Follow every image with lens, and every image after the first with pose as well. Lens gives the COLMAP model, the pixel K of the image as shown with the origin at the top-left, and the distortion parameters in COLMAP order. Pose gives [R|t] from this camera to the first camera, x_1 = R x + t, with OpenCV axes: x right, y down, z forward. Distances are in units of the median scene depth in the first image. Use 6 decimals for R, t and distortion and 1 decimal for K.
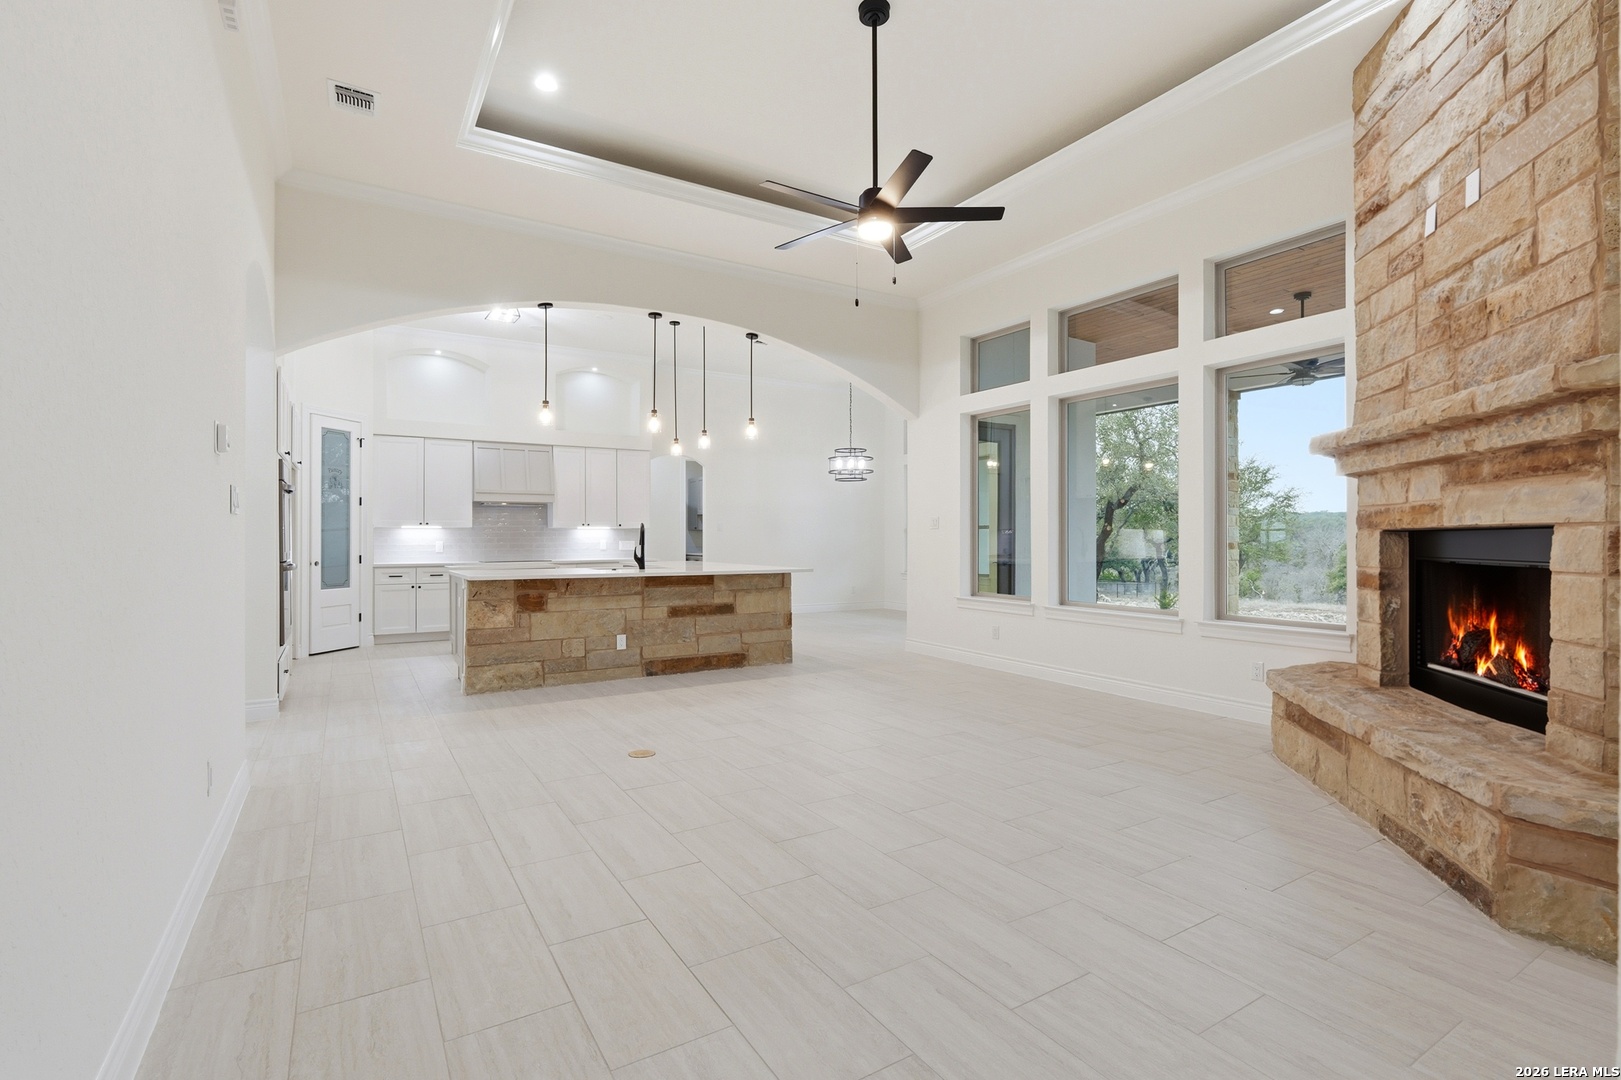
lens RADIAL K [[754.4, 0, 810.5], [0, 754.4, 540.0], [0, 0, 1]] dist [-0.017999, -0.000077]
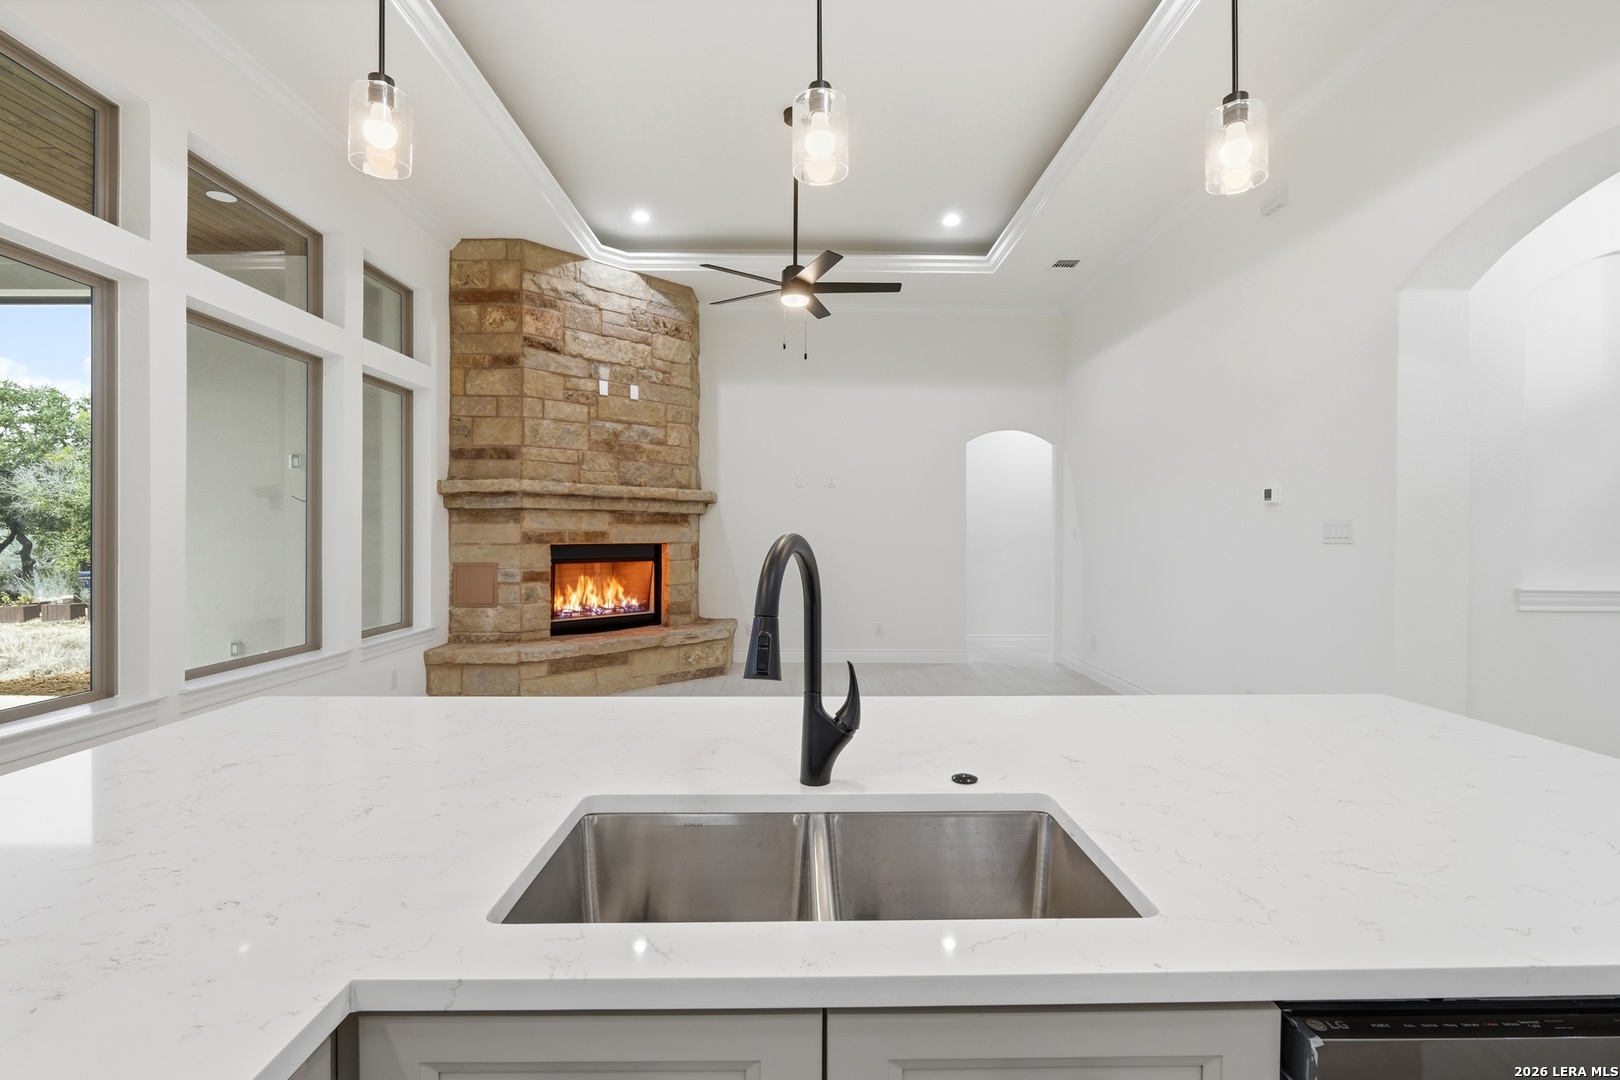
lens RADIAL K [[753.9, 0, 810.0], [0, 753.9, 540.0], [0, 0, 1]] dist [-0.017999, -0.000077]
pose [[-0.858181, -0.008762, 0.513272, -0.339435], [-0.003968, 0.999938, 0.010435, -0.024927], [-0.513331, 0.006918, -0.858163, 1.238129]]
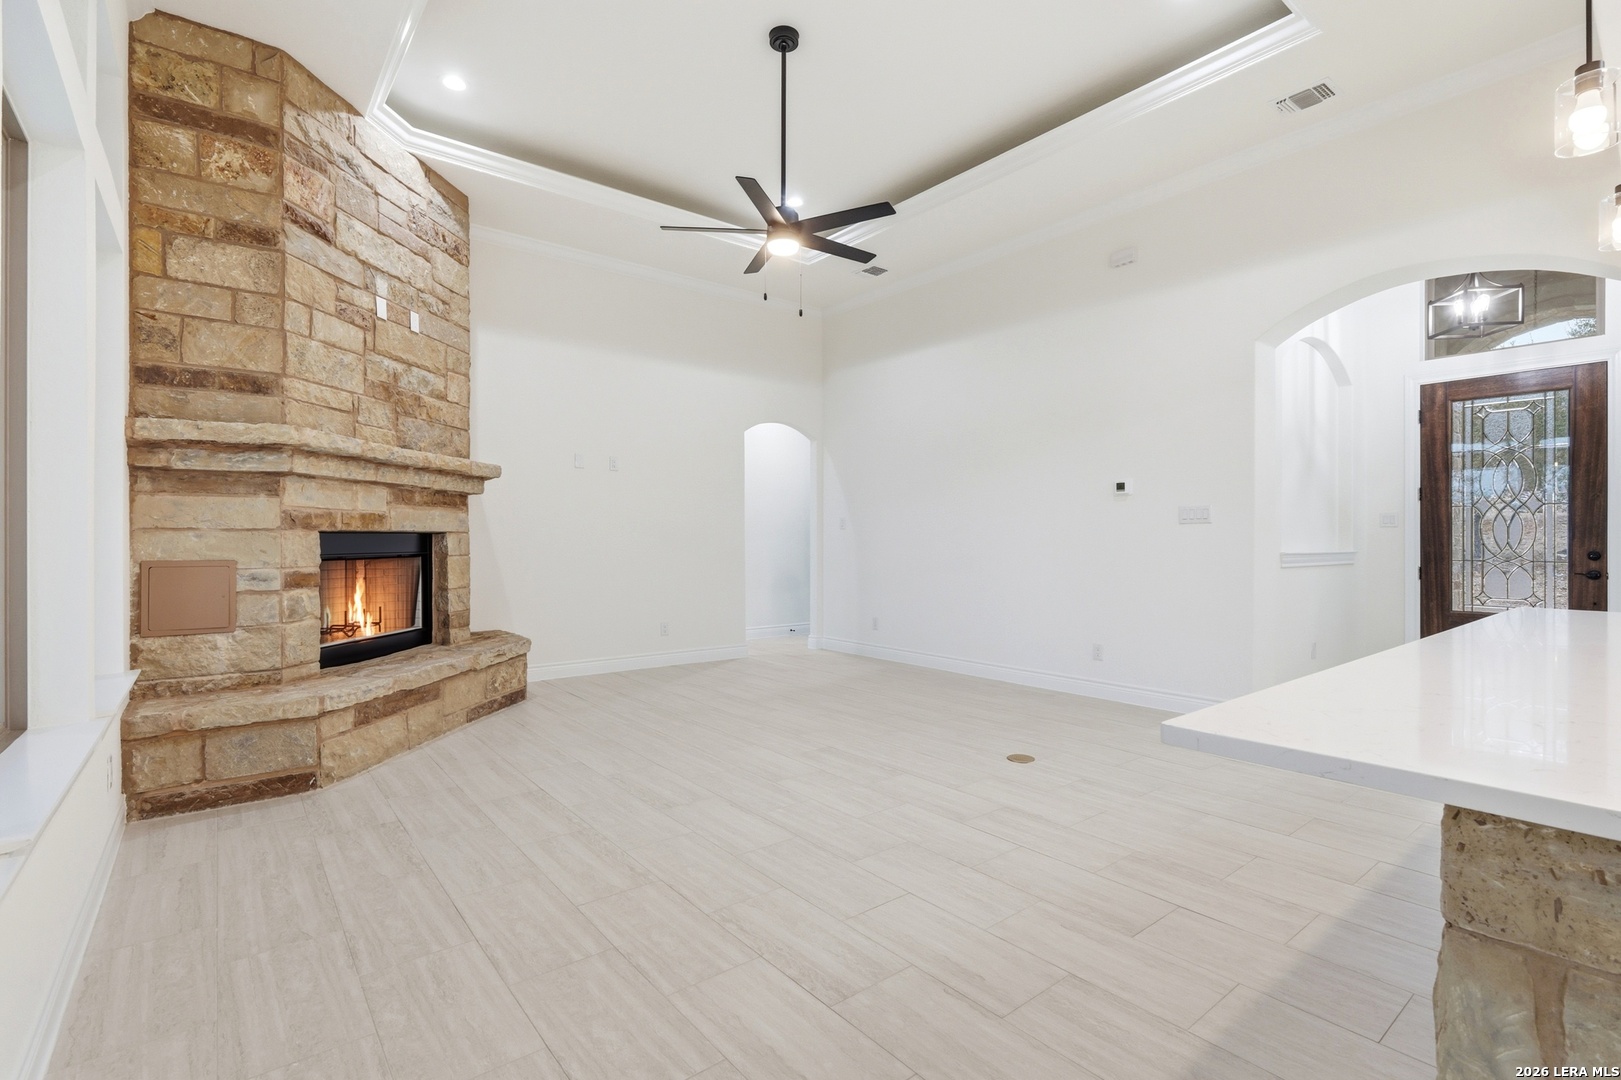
lens RADIAL K [[751.2, 0, 810.5], [0, 751.2, 540.0], [0, 0, 1]] dist [-0.003916, -0.000729]
pose [[-0.993098, 0.000497, -0.117283, 0.105129], [0.000308, 0.999999, 0.001627, -0.001099], [0.117284, 0.001580, -0.993097, 1.257323]]
